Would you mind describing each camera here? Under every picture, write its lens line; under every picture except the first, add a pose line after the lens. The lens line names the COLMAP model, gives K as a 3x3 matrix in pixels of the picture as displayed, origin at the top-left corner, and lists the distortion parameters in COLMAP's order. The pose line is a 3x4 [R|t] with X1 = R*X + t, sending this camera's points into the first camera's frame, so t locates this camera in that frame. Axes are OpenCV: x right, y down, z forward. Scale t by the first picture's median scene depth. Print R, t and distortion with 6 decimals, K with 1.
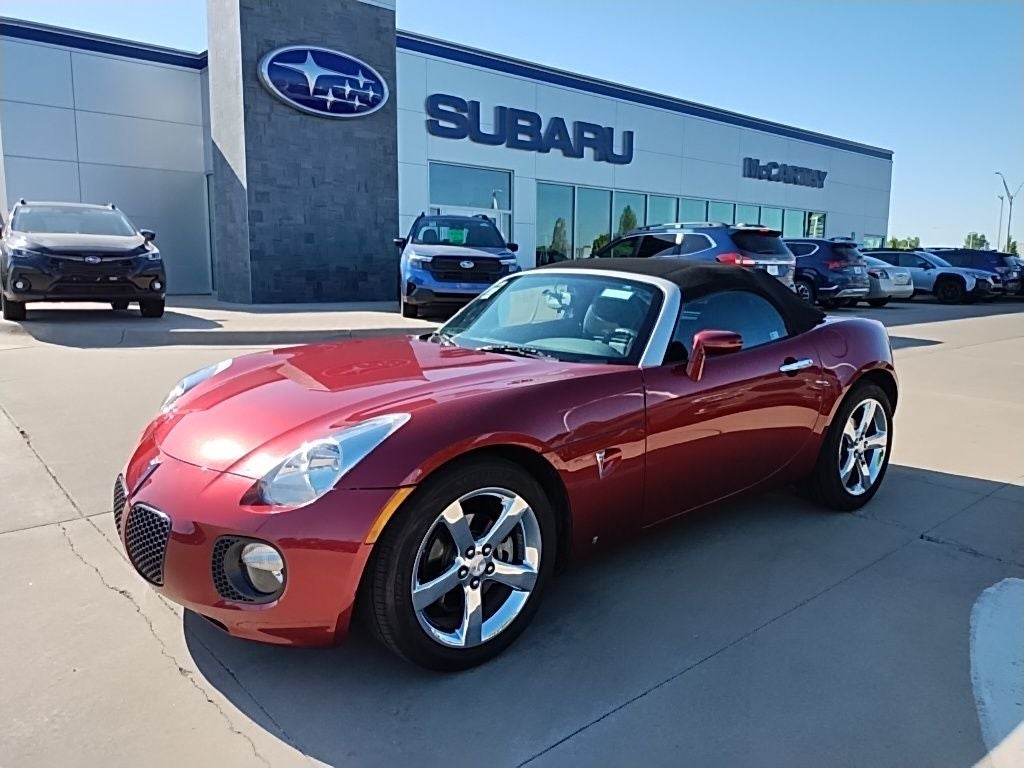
lens RADIAL K [[760.9, 0, 512.0], [0, 760.9, 384.0], [0, 0, 1]] dist [0.040588, -0.050690]
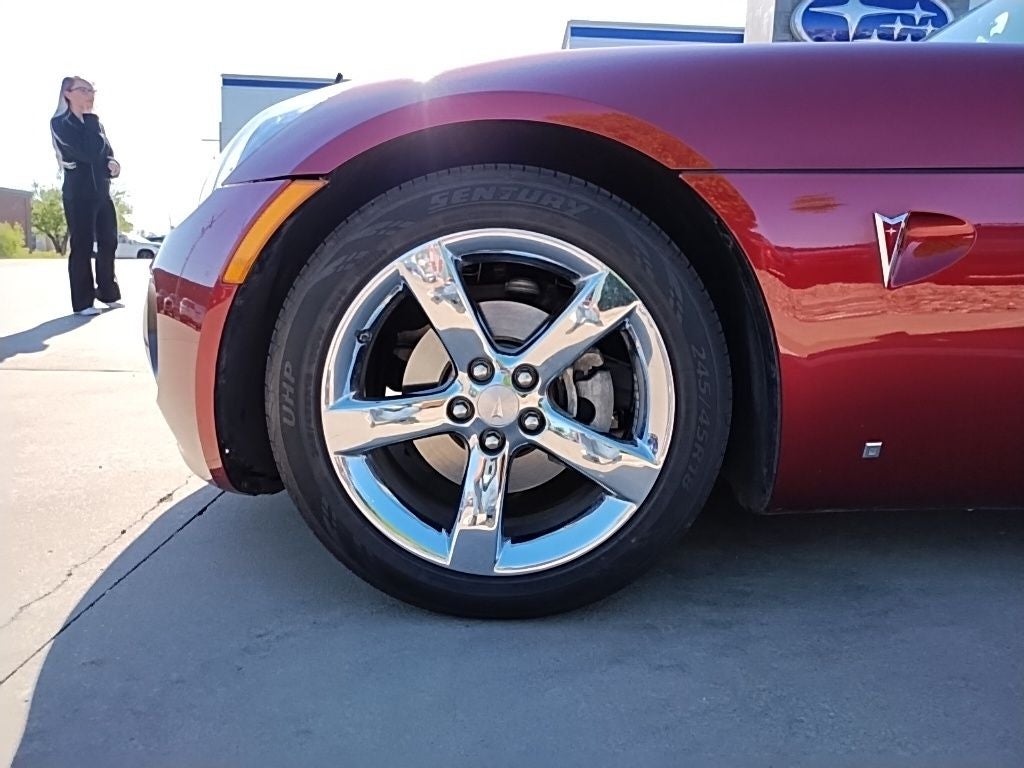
lens RADIAL K [[760.9, 0, 512.0], [0, 760.9, 384.0], [0, 0, 1]] dist [0.040588, -0.050690]
pose [[0.765729, 0.115054, -0.632789, 0.049291], [-0.124897, 0.991740, 0.029182, 0.041232], [0.630920, 0.056688, 0.773774, 0.126659]]
